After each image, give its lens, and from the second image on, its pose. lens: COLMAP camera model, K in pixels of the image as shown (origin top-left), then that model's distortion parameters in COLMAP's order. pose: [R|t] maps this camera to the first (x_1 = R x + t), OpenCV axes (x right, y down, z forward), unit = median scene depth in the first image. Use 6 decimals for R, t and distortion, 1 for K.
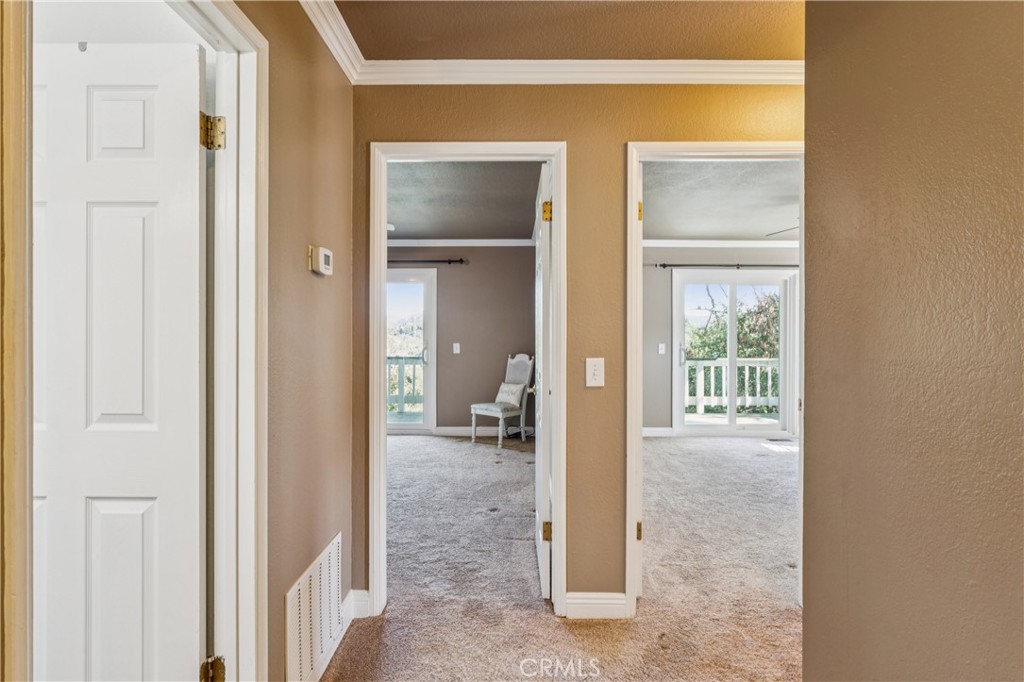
lens RADIAL K [[572.7, 0, 512.0], [0, 572.7, 341.0], [0, 0, 1]] dist [-0.000575, 0.000005]
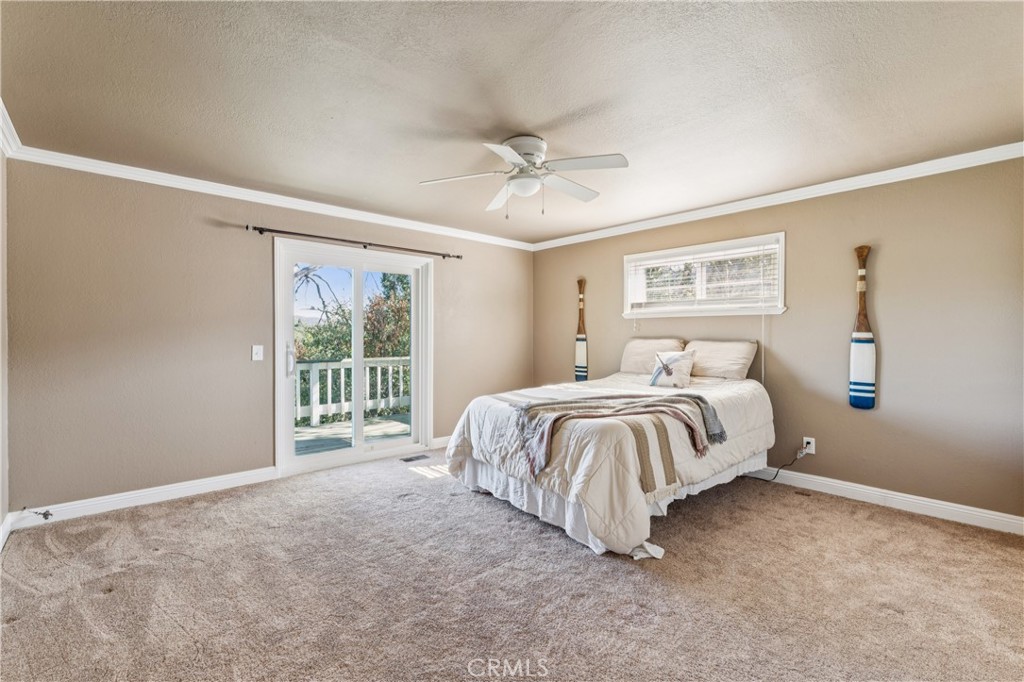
lens RADIAL K [[457.9, 0, 513.6], [0, 457.9, 337.3], [0, 0, 1]] dist [-0.000806, -0.000062]
pose [[0.742870, -0.004261, 0.669422, 0.096157], [0.005451, 0.999985, 0.000316, -0.002360], [-0.669413, 0.003415, 0.742883, 0.306778]]
